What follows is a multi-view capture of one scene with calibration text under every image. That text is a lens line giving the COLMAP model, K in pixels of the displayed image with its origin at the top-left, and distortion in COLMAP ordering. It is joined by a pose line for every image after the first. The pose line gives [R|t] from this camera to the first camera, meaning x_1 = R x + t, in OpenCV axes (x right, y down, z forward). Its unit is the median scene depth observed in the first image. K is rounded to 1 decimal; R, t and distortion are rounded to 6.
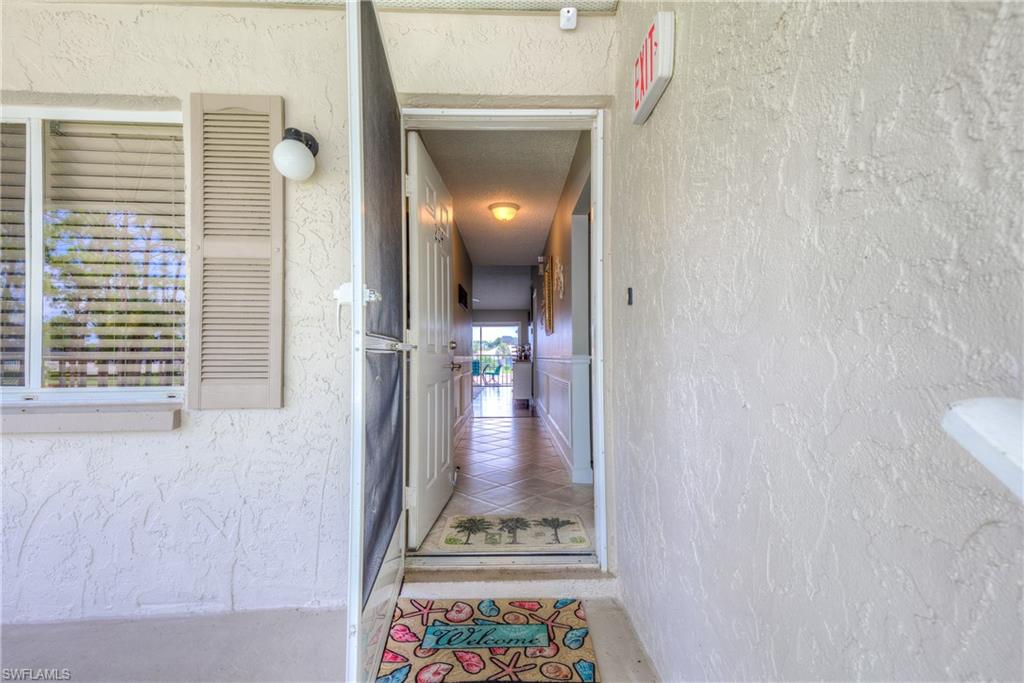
lens RADIAL K [[463.8, 0, 511.6], [0, 463.8, 349.0], [0, 0, 1]] dist [-0.020085, 0.006838]
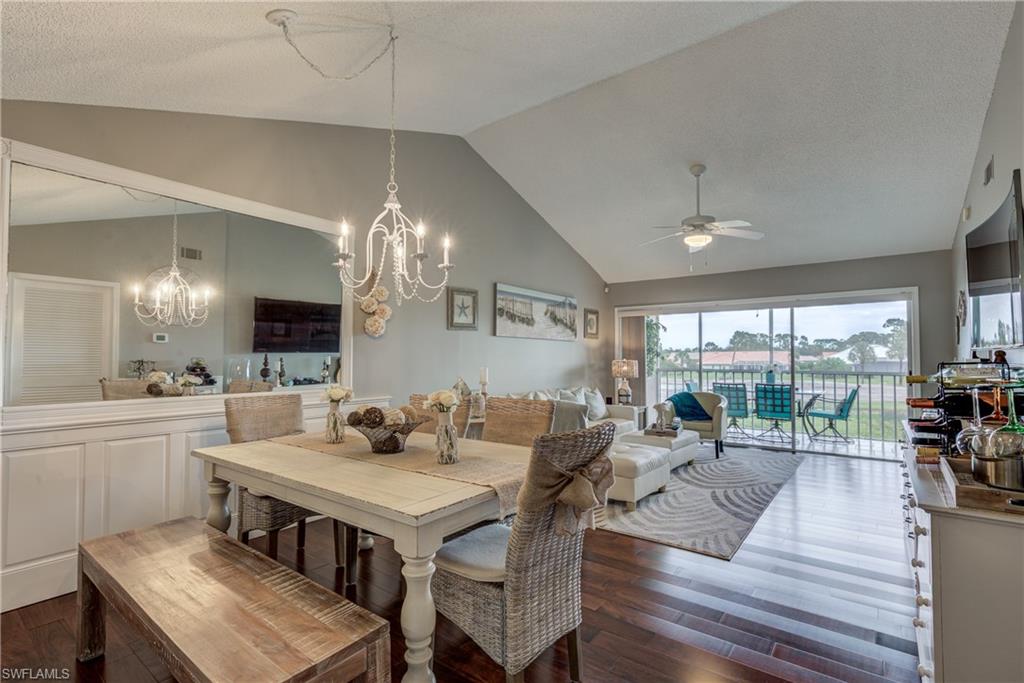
lens RADIAL K [[463.8, 0, 510.6], [0, 463.8, 341.3], [0, 0, 1]] dist [-0.020085, 0.006838]
pose [[0.783200, -0.016314, -0.621556, -0.006630], [0.004180, 0.999771, -0.020974, -0.009261], [0.621756, 0.013829, 0.783089, 0.471321]]
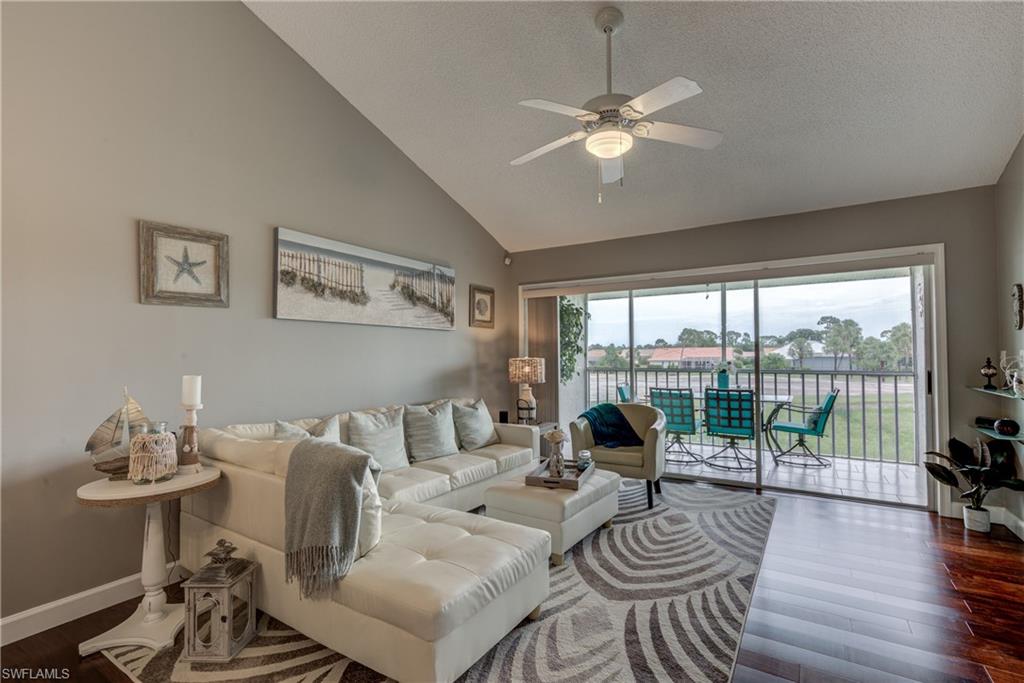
lens RADIAL K [[463.8, 0, 511.6], [0, 463.8, 341.3], [0, 0, 1]] dist [-0.020085, 0.006838]
pose [[0.839419, -0.016667, -0.543229, -0.034468], [0.009857, 0.999832, -0.015444, -0.006824], [0.543395, 0.007610, 0.839442, 0.611683]]
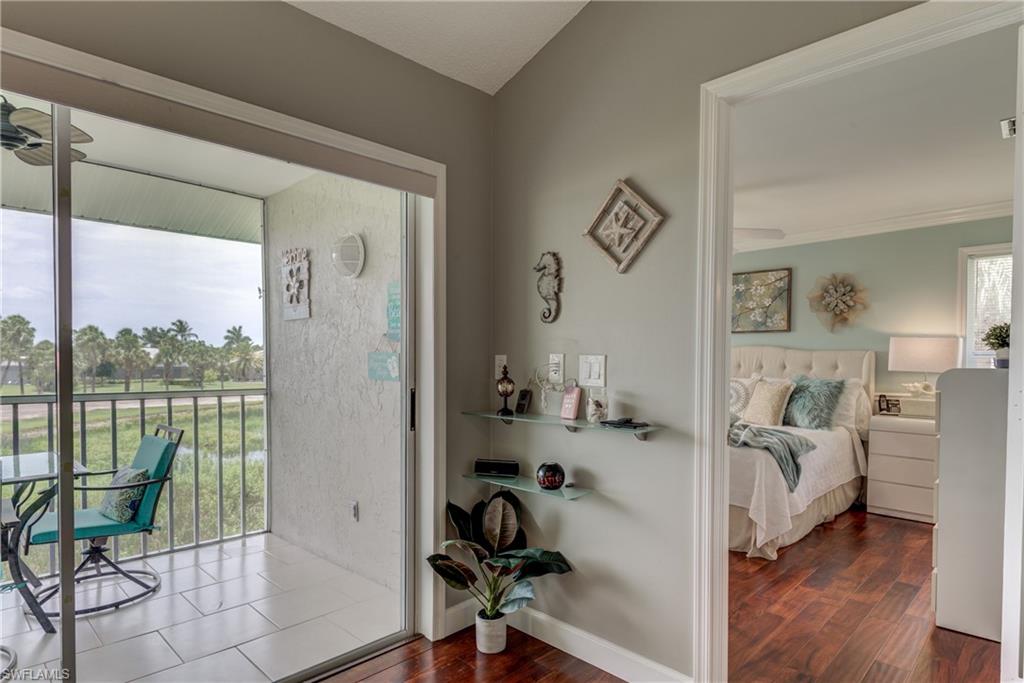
lens RADIAL K [[569.1, 0, 515.1], [0, 569.1, 373.0], [0, 0, 1]] dist [0.010763, -0.006507]
pose [[0.709717, -0.010254, 0.704412, -0.073820], [-0.013044, 0.999531, 0.027692, -0.003096], [-0.704366, -0.028842, 0.709251, 0.774981]]
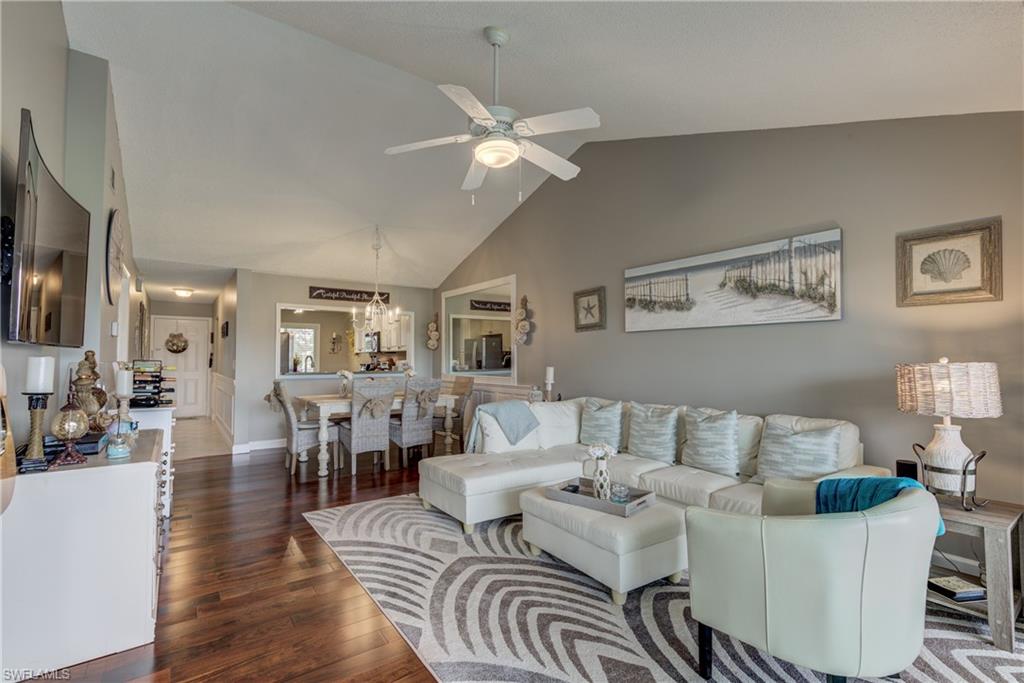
lens RADIAL K [[463.8, 0, 534.6], [0, 463.8, 352.7], [0, 0, 1]] dist [-0.020085, 0.006838]
pose [[-0.794065, -0.004145, -0.607819, -0.004400], [0.013468, 0.999611, -0.024412, -0.001660], [0.607684, -0.027571, -0.793700, 0.898723]]
